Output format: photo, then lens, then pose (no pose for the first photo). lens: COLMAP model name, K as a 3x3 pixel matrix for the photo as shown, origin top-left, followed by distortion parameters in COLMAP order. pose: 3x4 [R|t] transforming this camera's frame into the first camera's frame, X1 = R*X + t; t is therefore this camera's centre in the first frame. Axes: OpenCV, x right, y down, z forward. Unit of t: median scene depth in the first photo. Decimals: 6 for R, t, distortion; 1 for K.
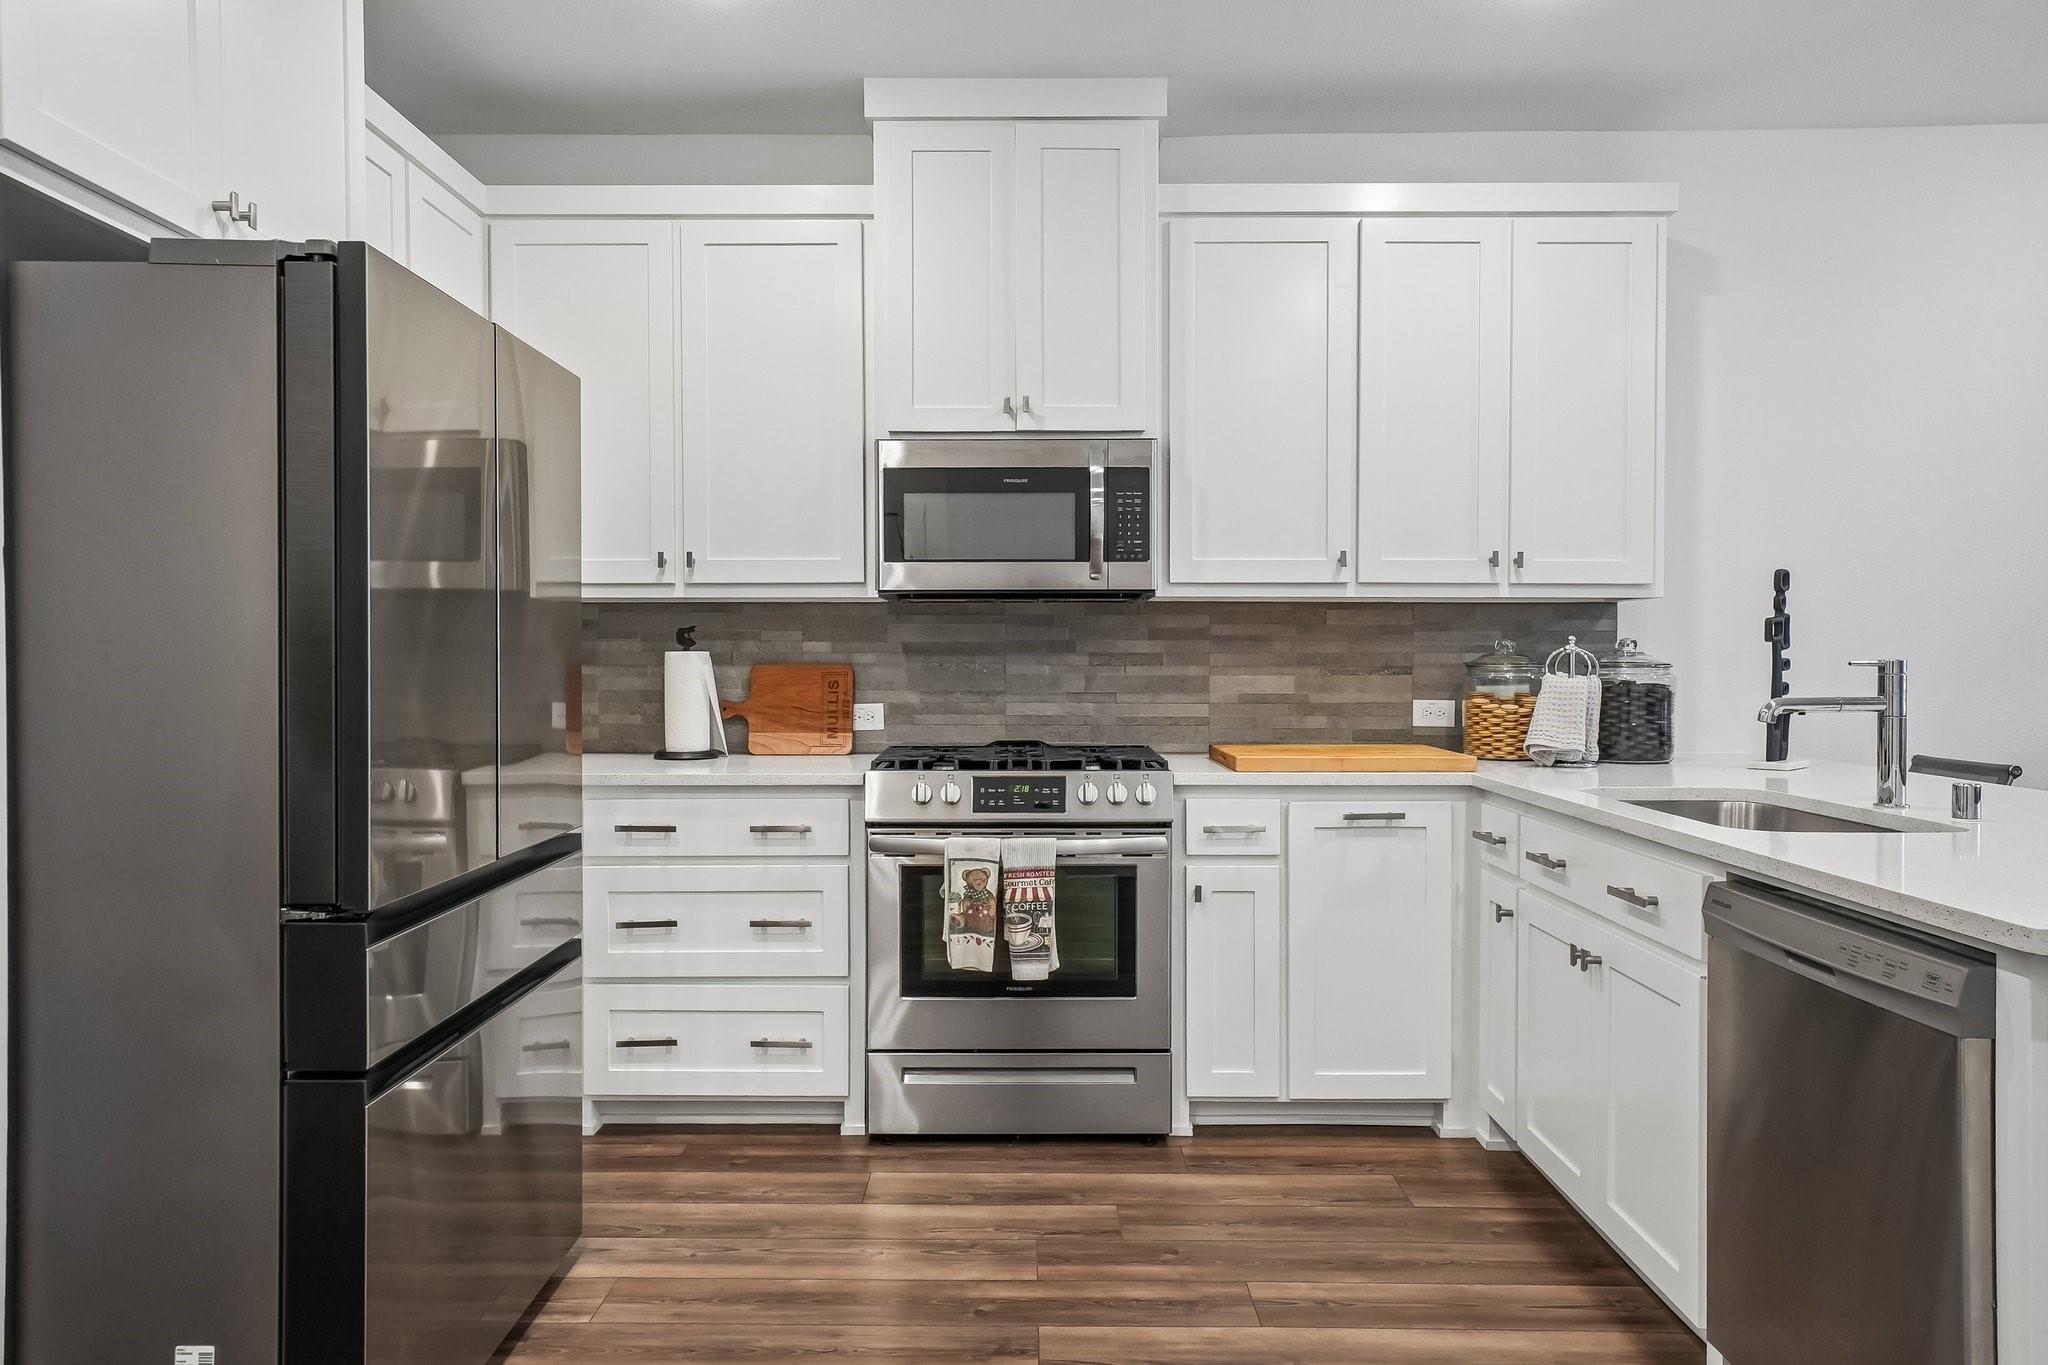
lens RADIAL K [[1339.5, 0, 1076.6], [0, 1339.5, 674.7], [0, 0, 1]] dist [0.001717, 0.000991]
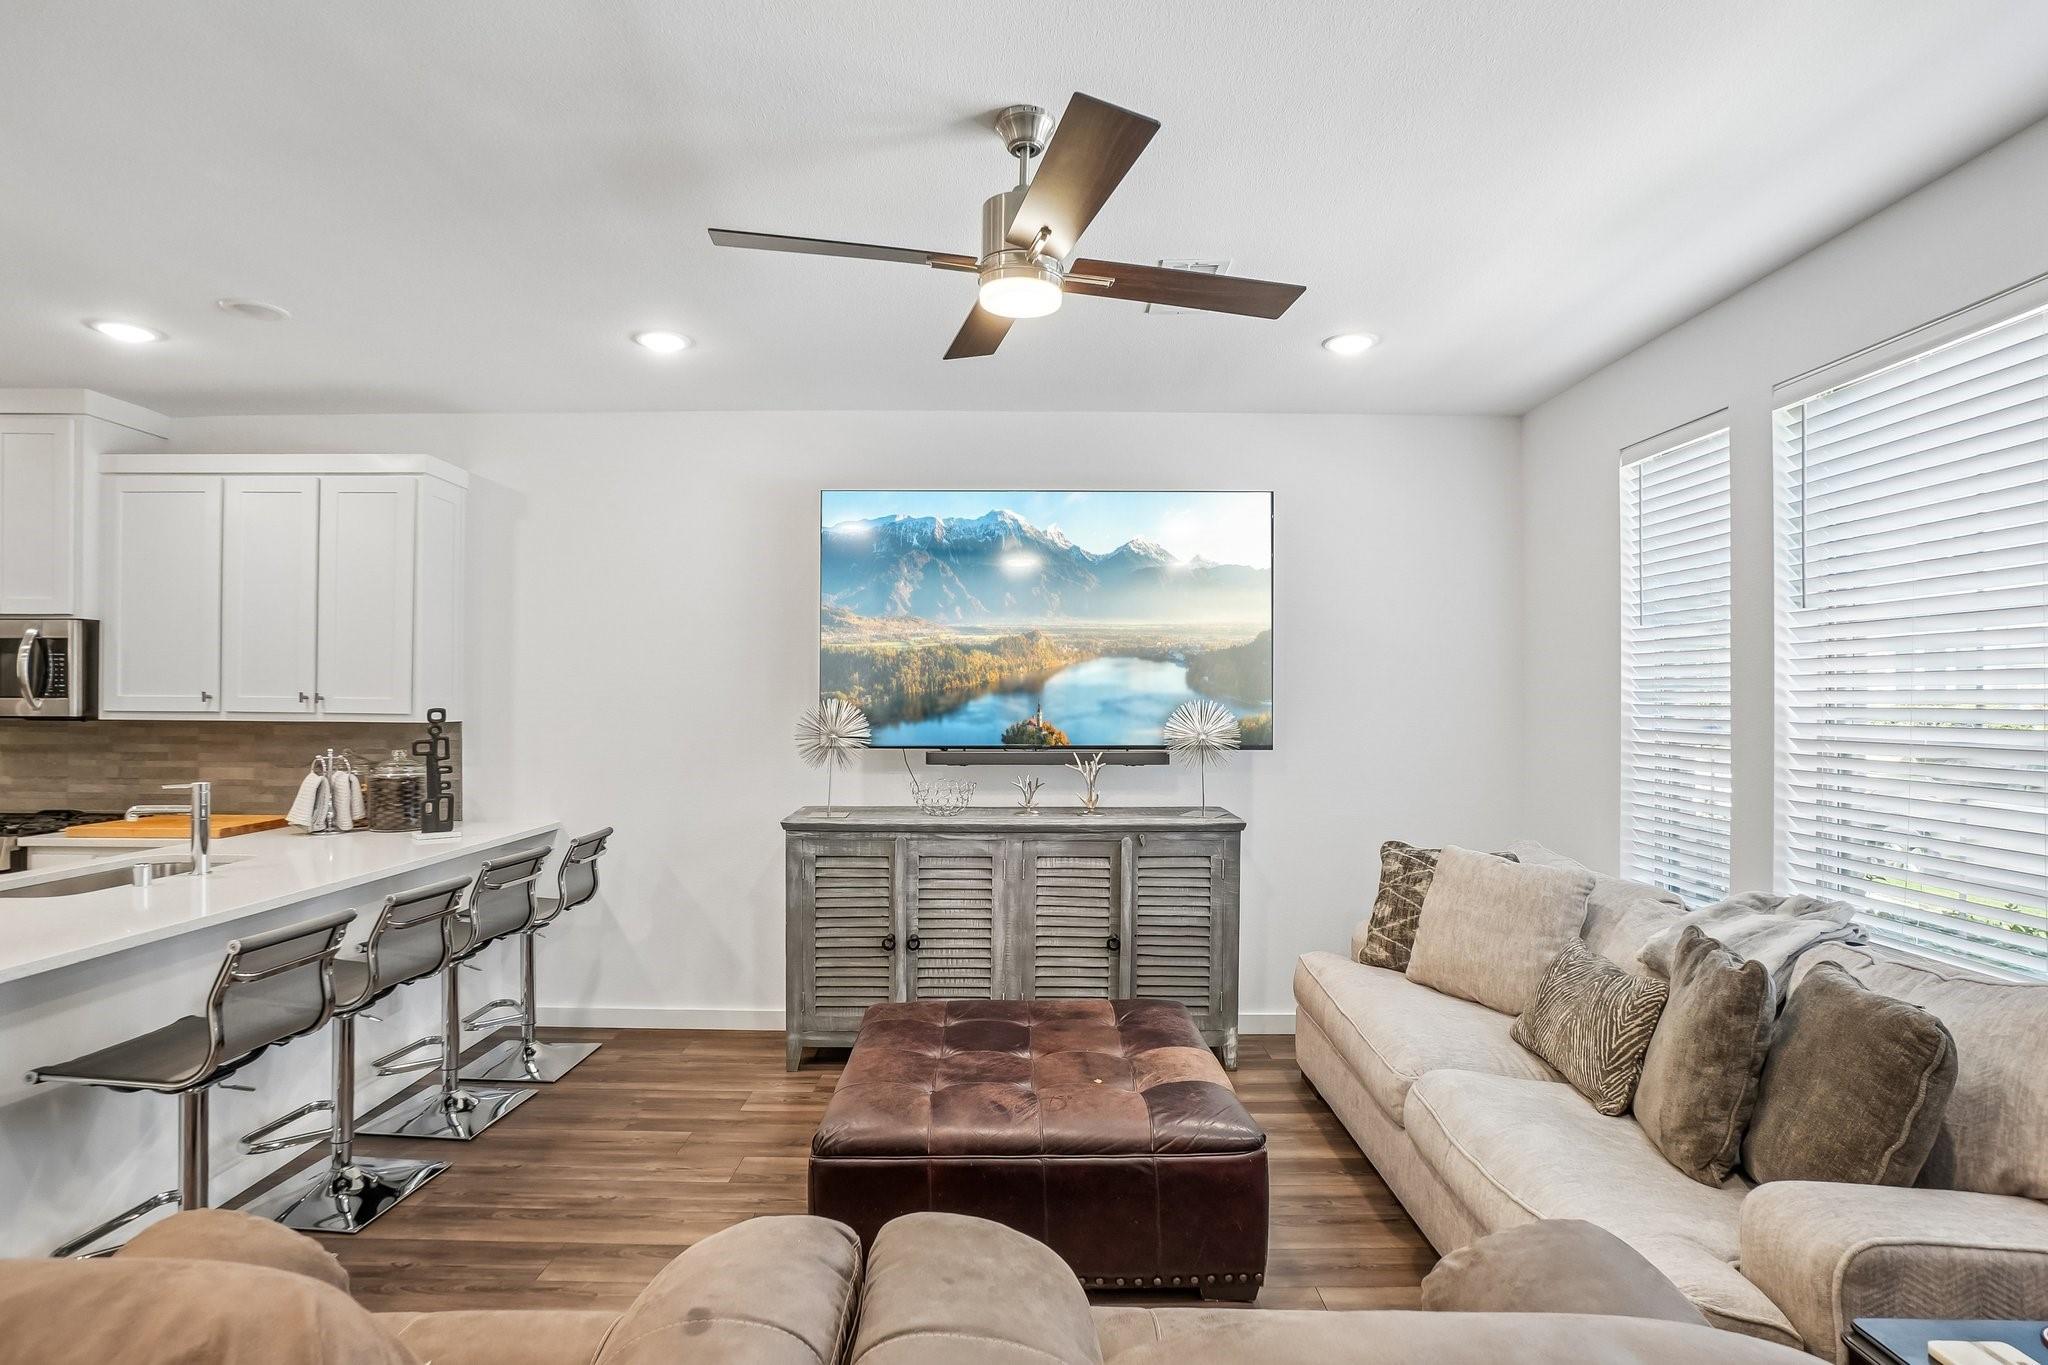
lens RADIAL K [[990.8, 0, 1025.4], [0, 990.8, 697.3], [0, 0, 1]] dist [-0.052343, 0.020440]
pose [[0.999925, 0.006572, 0.010347, 1.193422], [-0.006335, 0.999721, -0.022768, -0.069818], [-0.010494, 0.022701, 0.999687, -0.126737]]
